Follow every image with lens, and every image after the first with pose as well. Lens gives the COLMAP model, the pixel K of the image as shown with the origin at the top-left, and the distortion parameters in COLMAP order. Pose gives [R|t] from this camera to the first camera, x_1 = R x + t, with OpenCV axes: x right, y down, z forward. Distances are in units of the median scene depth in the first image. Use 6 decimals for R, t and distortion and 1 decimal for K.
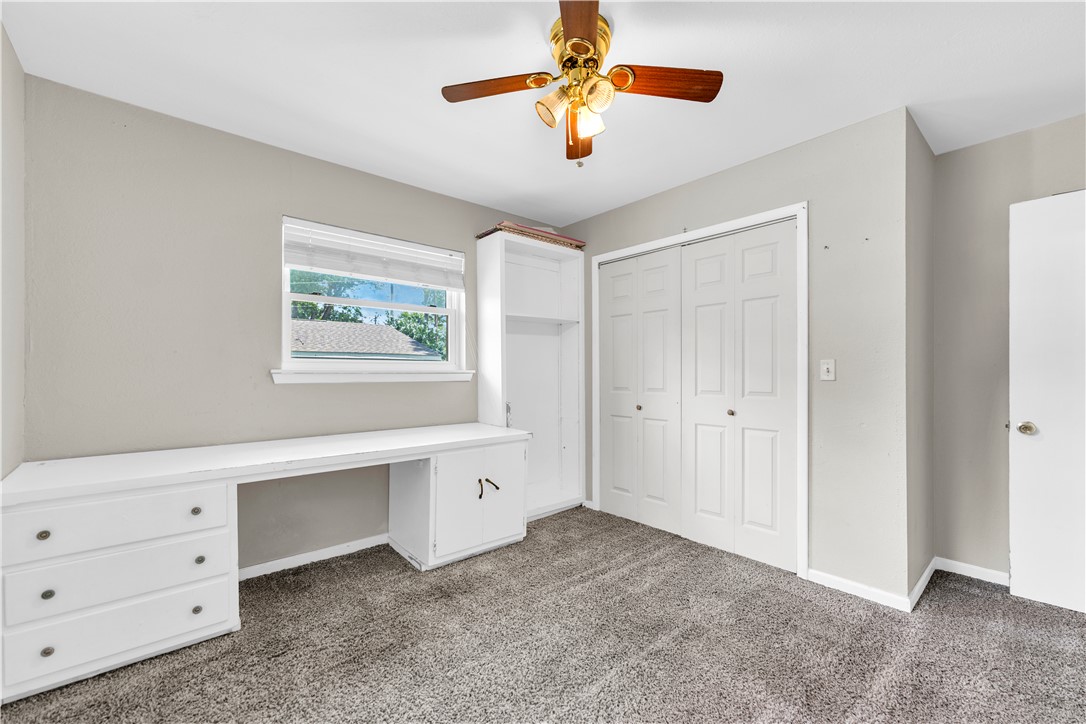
lens RADIAL K [[448.4, 0, 547.2], [0, 448.4, 372.9], [0, 0, 1]] dist [0.001197, 0.000312]
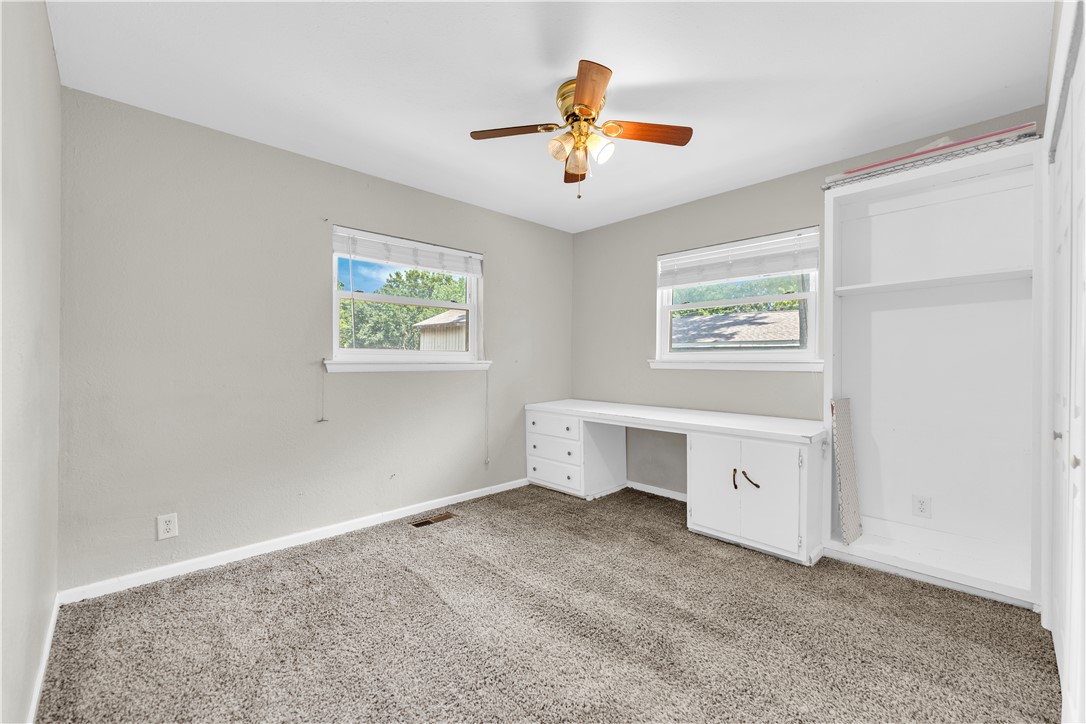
lens RADIAL K [[448.4, 0, 547.2], [0, 448.4, 372.9], [0, 0, 1]] dist [0.001197, 0.000312]
pose [[0.050429, 0.025232, -0.998409, 0.869339], [-0.010983, 0.999634, 0.024709, 0.003599], [0.998667, 0.009719, 0.050687, 0.562841]]
